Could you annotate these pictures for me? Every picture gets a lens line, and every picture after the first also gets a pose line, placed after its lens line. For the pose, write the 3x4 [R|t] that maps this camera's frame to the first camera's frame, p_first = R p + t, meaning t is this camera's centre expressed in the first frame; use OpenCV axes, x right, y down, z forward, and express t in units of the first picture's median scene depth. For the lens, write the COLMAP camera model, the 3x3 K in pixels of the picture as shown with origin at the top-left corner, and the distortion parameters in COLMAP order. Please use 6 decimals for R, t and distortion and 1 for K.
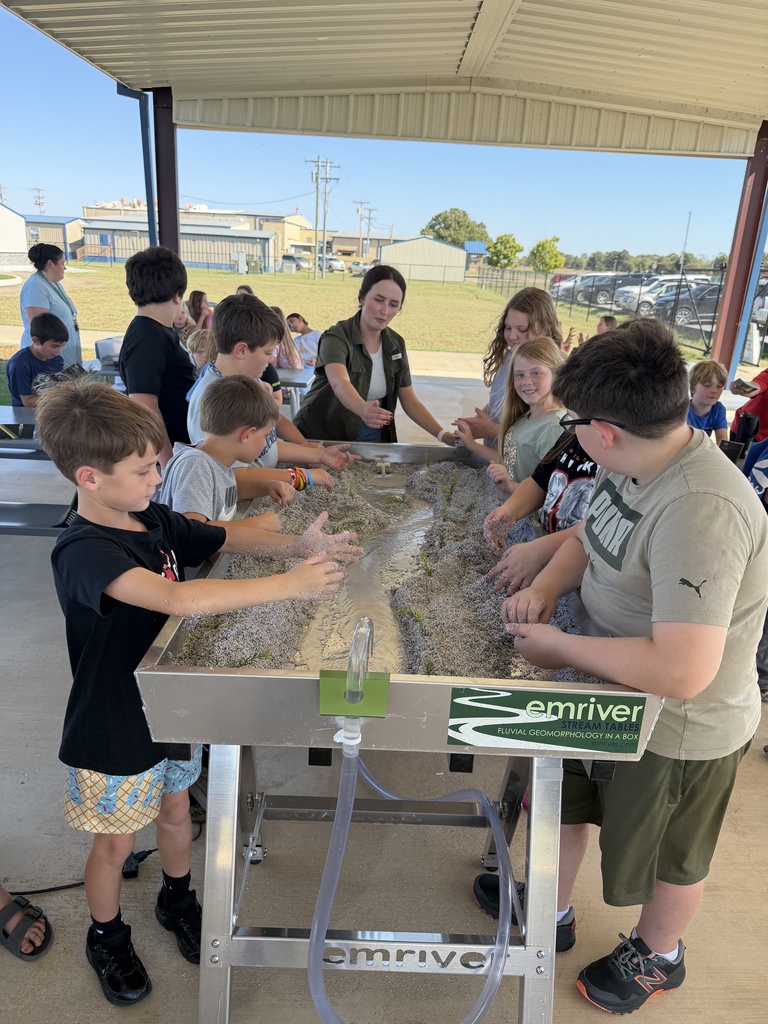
lens RADIAL K [[737.8, 0, 391.4], [0, 737.8, 509.8], [0, 0, 1]] dist [-0.008979, -0.006131]
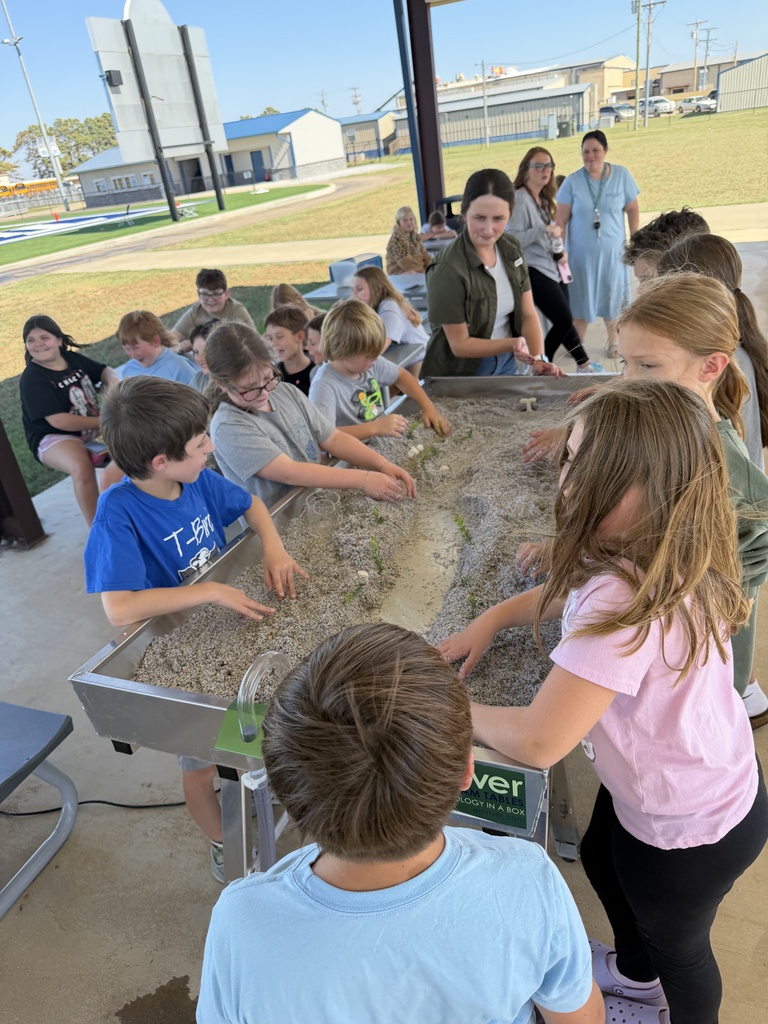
lens RADIAL K [[737.8, 0, 394.3], [0, 737.8, 517.8], [0, 0, 1]] dist [-0.008979, -0.006131]
pose [[0.912741, 0.018331, -0.408127, 0.541566], [0.049625, 0.986621, 0.155295, -0.172287], [0.405513, -0.161998, 0.899620, 0.220674]]
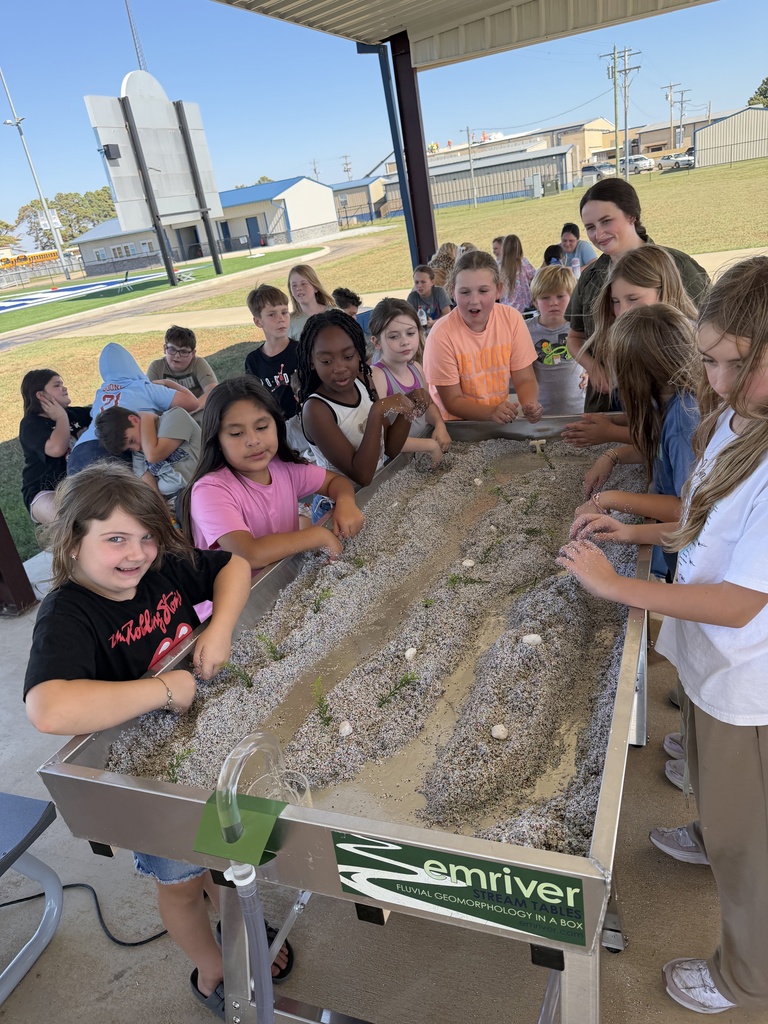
lens RADIAL K [[737.8, 0, 397.6], [0, 737.8, 515.7], [0, 0, 1]] dist [-0.008979, -0.006131]
pose [[0.912953, -0.042261, -0.405871, 0.475654], [0.082685, 0.993148, 0.082579, -0.153393], [0.399600, -0.108950, 0.910192, 0.333595]]
